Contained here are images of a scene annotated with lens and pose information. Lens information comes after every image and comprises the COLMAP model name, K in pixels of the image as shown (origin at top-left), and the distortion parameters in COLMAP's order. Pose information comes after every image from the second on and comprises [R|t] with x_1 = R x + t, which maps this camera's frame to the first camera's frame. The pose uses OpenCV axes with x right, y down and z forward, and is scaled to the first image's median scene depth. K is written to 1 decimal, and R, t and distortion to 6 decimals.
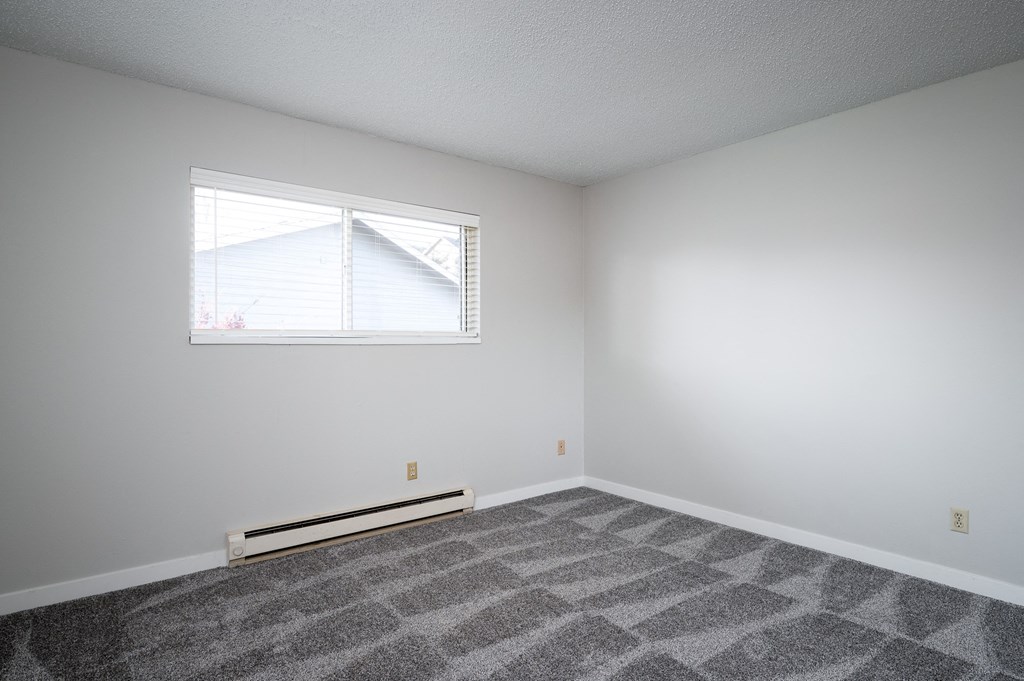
lens RADIAL K [[548.6, 0, 512.0], [0, 548.6, 340.5], [0, 0, 1]] dist [-0.002431, -0.000421]
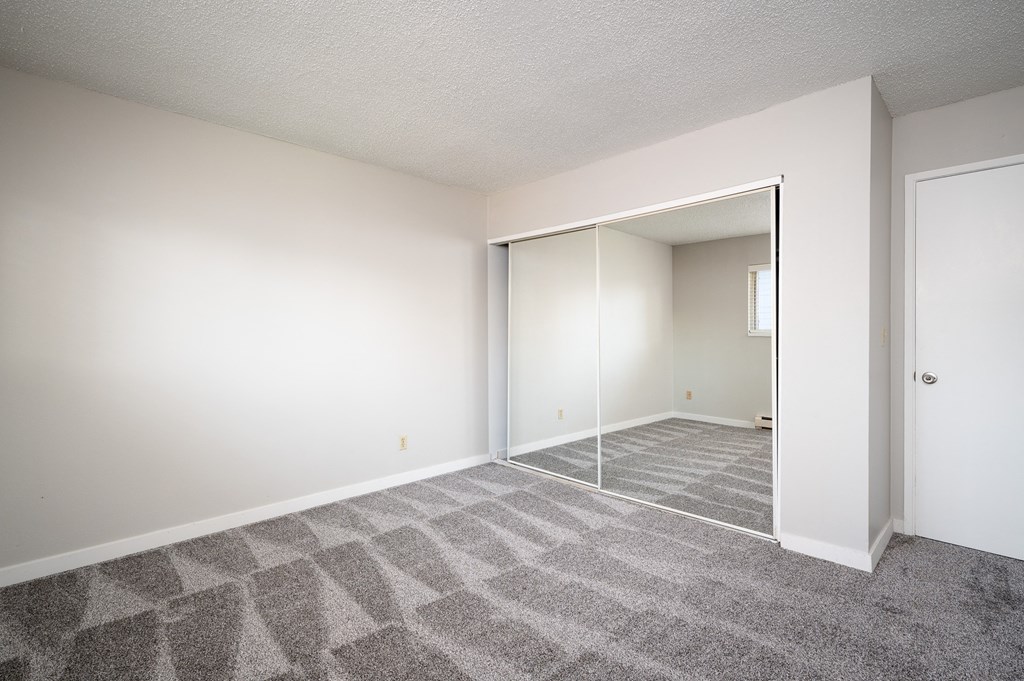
lens RADIAL K [[454.0, 0, 512.0], [0, 454.0, 340.5], [0, 0, 1]] dist [-0.000515, 0.000018]
pose [[-0.089457, 0.001295, 0.995990, -0.710585], [-0.000006, 0.999999, -0.001300, 0.026371], [-0.995991, -0.000123, -0.089457, 0.980632]]
